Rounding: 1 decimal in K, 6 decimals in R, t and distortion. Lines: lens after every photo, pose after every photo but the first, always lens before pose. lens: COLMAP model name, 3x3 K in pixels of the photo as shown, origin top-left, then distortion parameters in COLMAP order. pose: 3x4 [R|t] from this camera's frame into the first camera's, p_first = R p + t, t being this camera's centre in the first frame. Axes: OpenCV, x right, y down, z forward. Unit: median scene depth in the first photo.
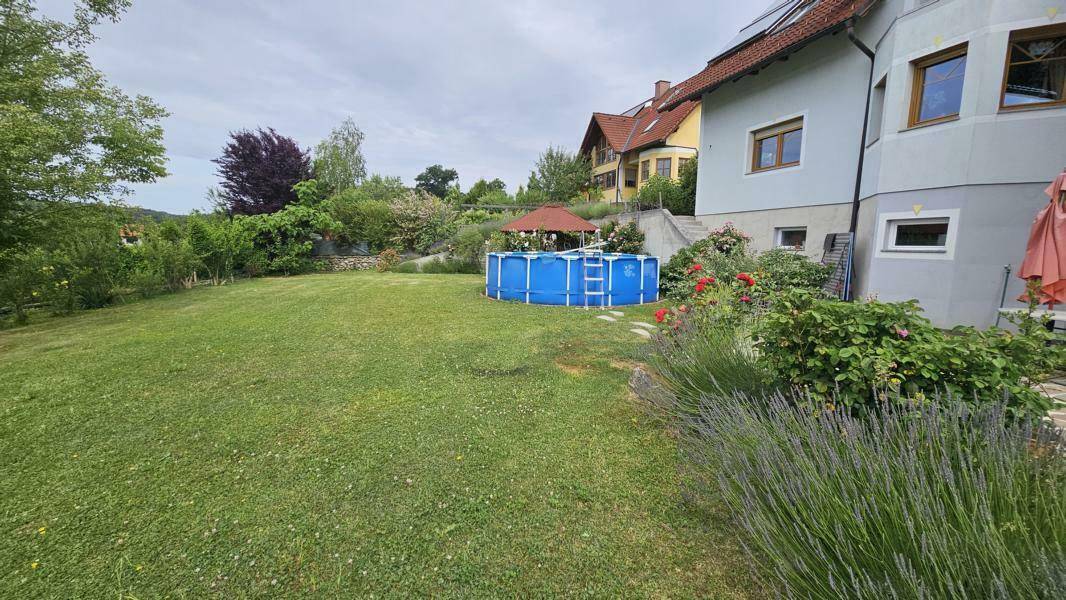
lens RADIAL K [[437.2, 0, 531.9], [0, 437.2, 300.5], [0, 0, 1]] dist [-0.001132, 0.000188]
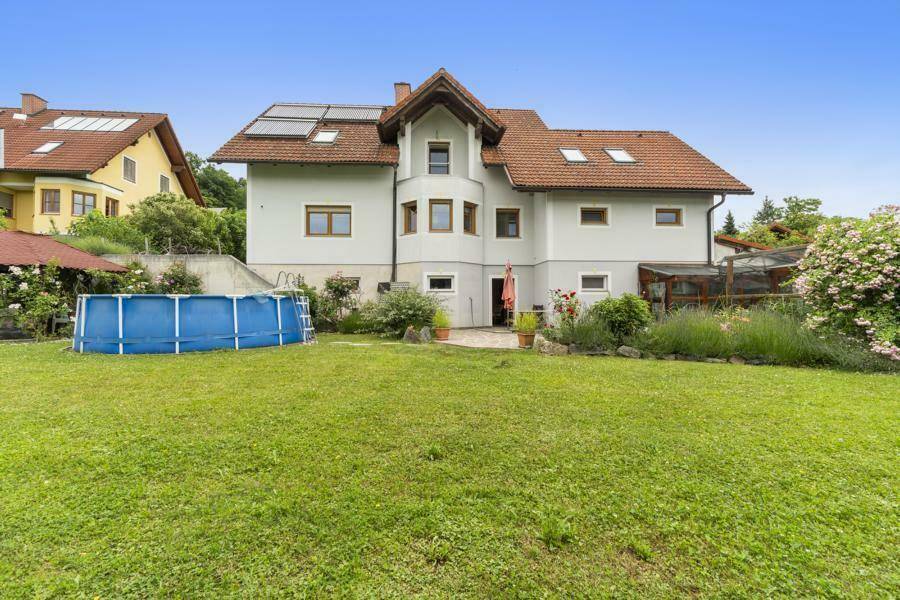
lens RADIAL K [[385.1, 0, 447.9], [0, 385.1, 300.3], [0, 0, 1]] dist [-0.003453, -0.000976]
pose [[0.309186, -0.014729, 0.950888, -0.519303], [0.120035, 0.992488, -0.023657, -0.016489], [-0.943396, 0.121454, 0.308631, 0.269953]]
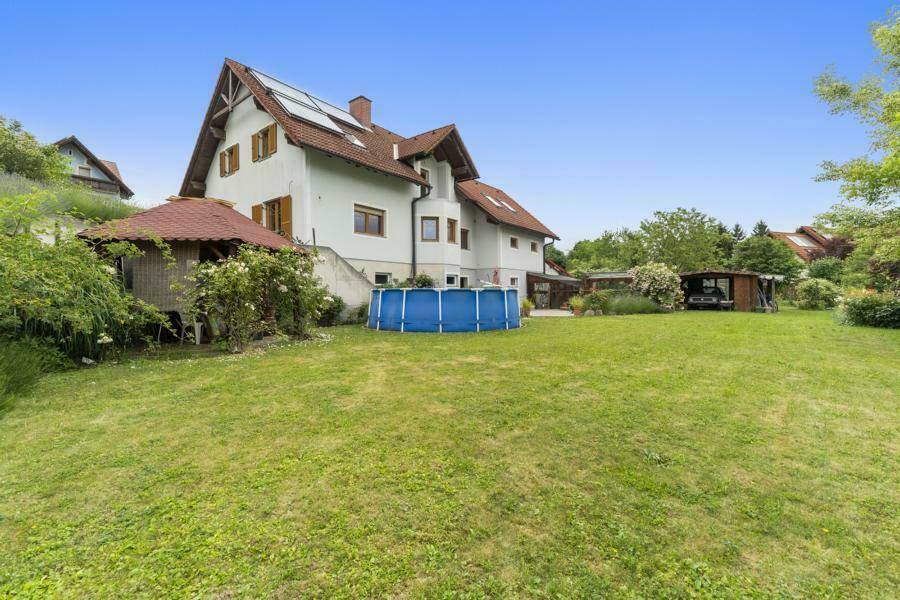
lens RADIAL K [[385.1, 0, 453.2], [0, 385.1, 299.9], [0, 0, 1]] dist [-0.003453, -0.000976]
pose [[-0.536734, -0.030493, 0.843200, -0.772700], [0.096327, 0.990598, 0.097140, -0.168993], [-0.838235, 0.133362, -0.528750, 1.477113]]
